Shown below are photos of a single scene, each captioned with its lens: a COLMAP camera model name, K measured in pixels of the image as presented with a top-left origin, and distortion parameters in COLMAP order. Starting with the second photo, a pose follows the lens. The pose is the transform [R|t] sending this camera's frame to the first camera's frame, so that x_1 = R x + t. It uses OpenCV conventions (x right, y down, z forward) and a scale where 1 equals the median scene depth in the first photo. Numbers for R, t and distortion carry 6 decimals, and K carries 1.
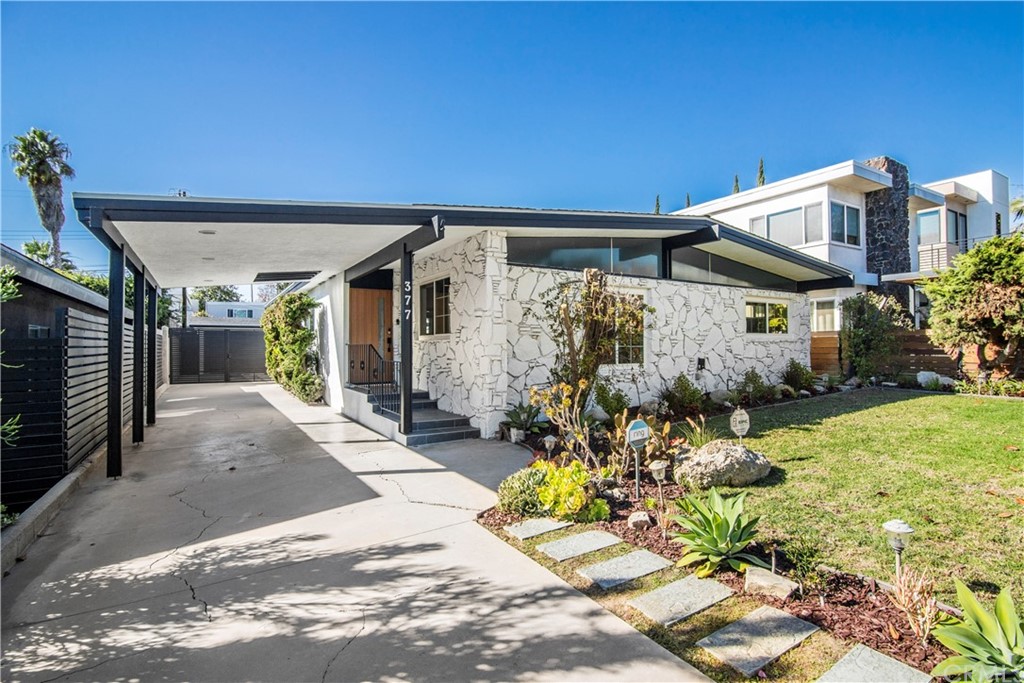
lens RADIAL K [[496.1, 0, 508.3], [0, 496.1, 349.2], [0, 0, 1]] dist [0.001260, -0.000032]
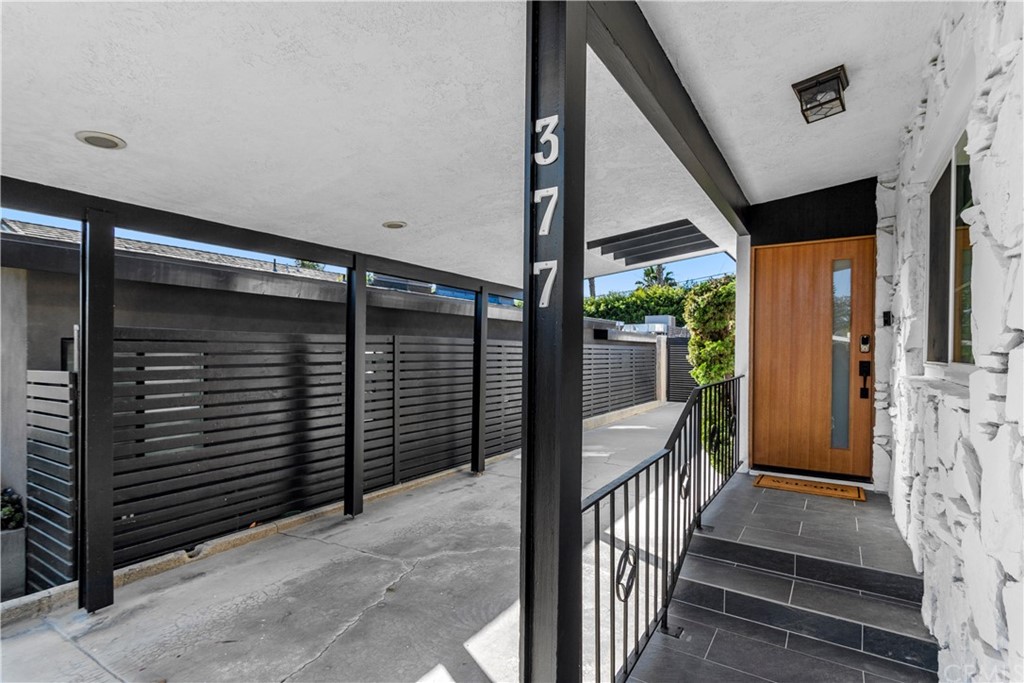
lens RADIAL K [[496.1, 0, 508.3], [0, 496.1, 349.2], [0, 0, 1]] dist [0.001260, -0.000032]
pose [[0.443442, 0.003017, -0.896298, -0.024659], [-0.012761, 0.999914, -0.002948, -0.028508], [0.896212, 0.012745, 0.443443, 0.601102]]
